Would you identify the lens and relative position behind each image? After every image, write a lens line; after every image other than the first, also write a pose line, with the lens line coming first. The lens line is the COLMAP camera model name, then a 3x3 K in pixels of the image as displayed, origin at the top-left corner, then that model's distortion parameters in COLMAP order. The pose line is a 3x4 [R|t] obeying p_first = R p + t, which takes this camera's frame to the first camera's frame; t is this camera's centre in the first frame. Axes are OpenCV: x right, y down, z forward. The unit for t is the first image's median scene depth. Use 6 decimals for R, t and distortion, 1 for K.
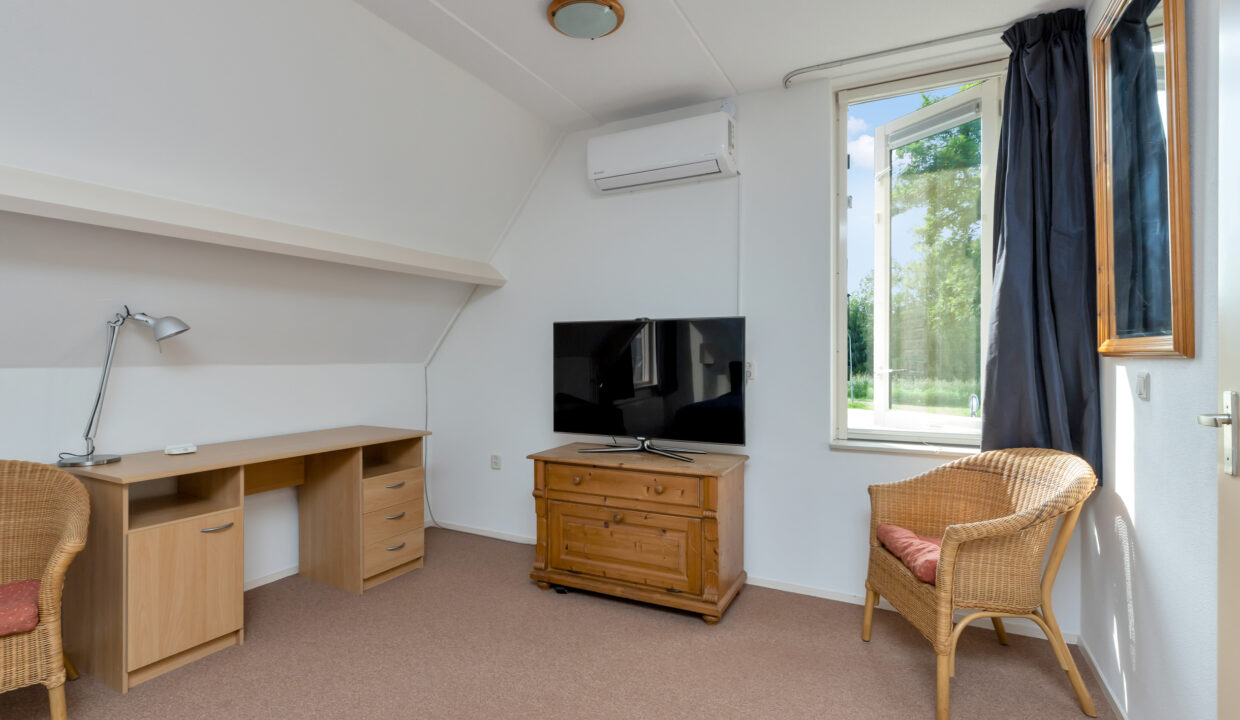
lens RADIAL K [[584.0, 0, 614.5], [0, 584.0, 366.2], [0, 0, 1]] dist [0.004387, 0.000323]
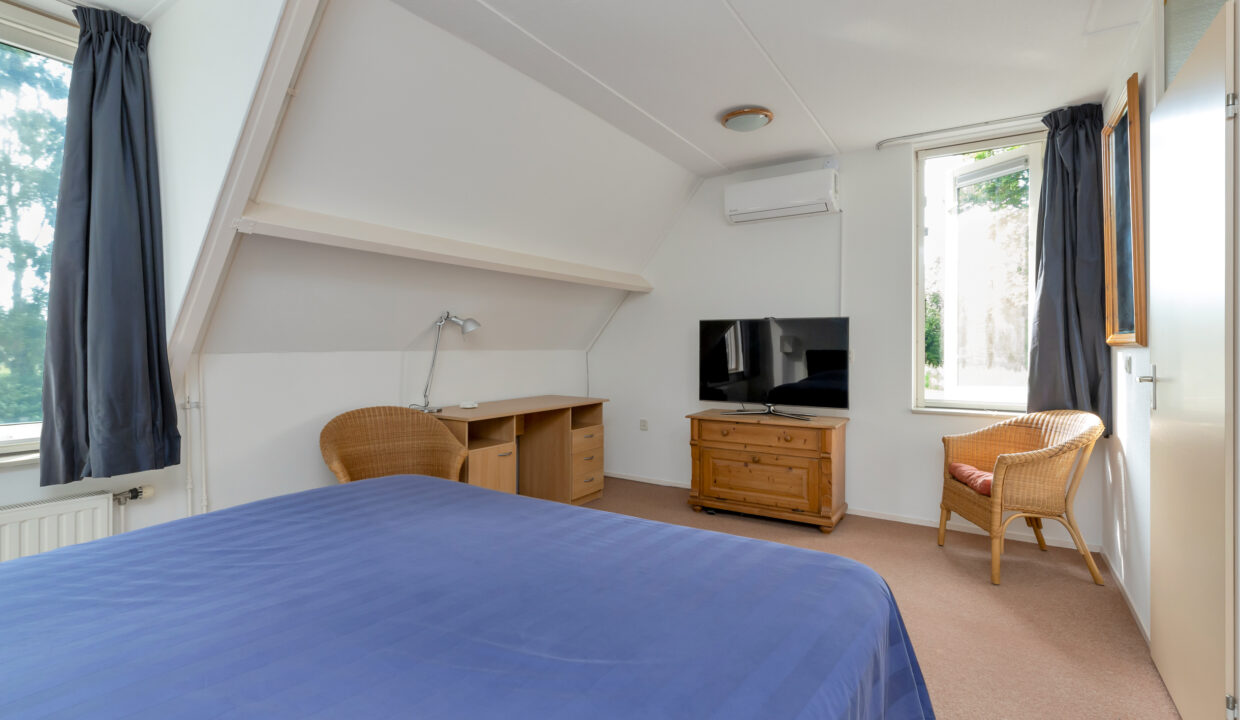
lens RADIAL K [[570.1, 0, 616.6], [0, 570.1, 351.7], [0, 0, 1]] dist [0.002855, 0.000157]
pose [[0.995837, 0.004695, -0.091026, -0.212479], [-0.005431, 0.999954, -0.007845, 0.012301], [0.090985, 0.008307, 0.995818, -0.422040]]
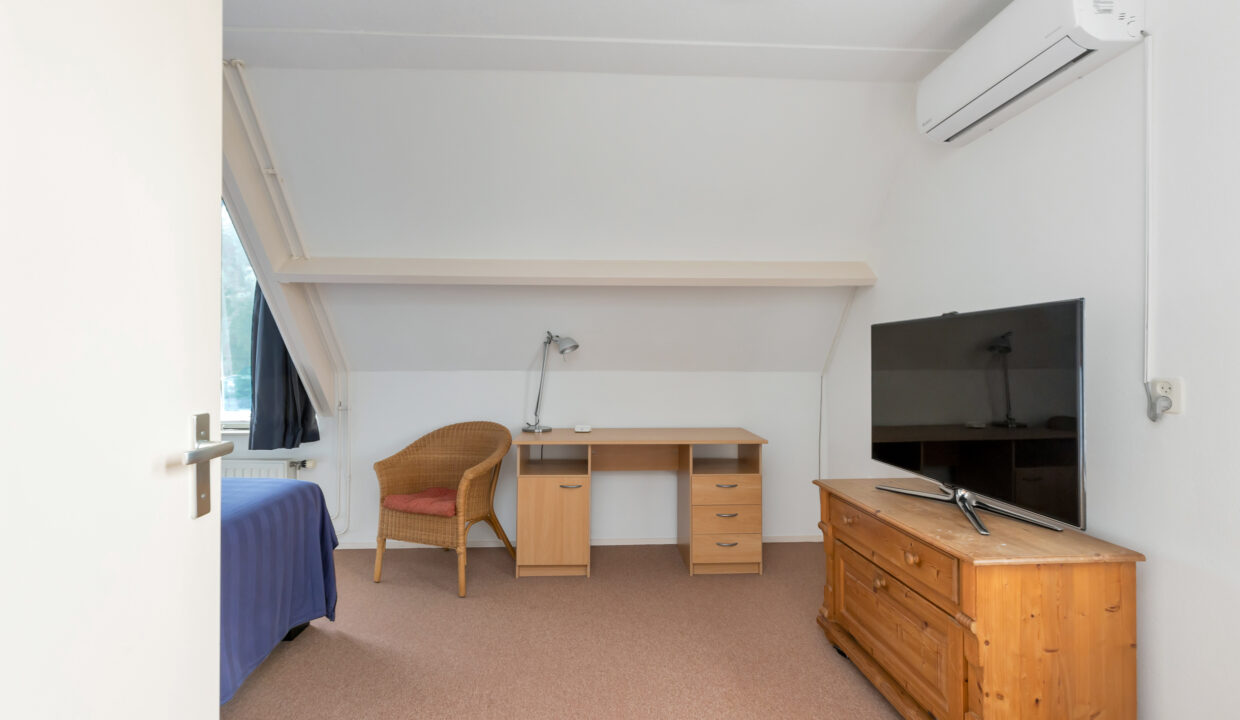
lens RADIAL K [[554.1, 0, 613.5], [0, 554.1, 360.5], [0, 0, 1]] dist [0.000516, 0.000076]
pose [[0.511478, -0.001355, -0.859295, 0.455770], [-0.018144, 0.999759, -0.012376, -0.010140], [0.859105, 0.021921, 0.511330, 0.350097]]
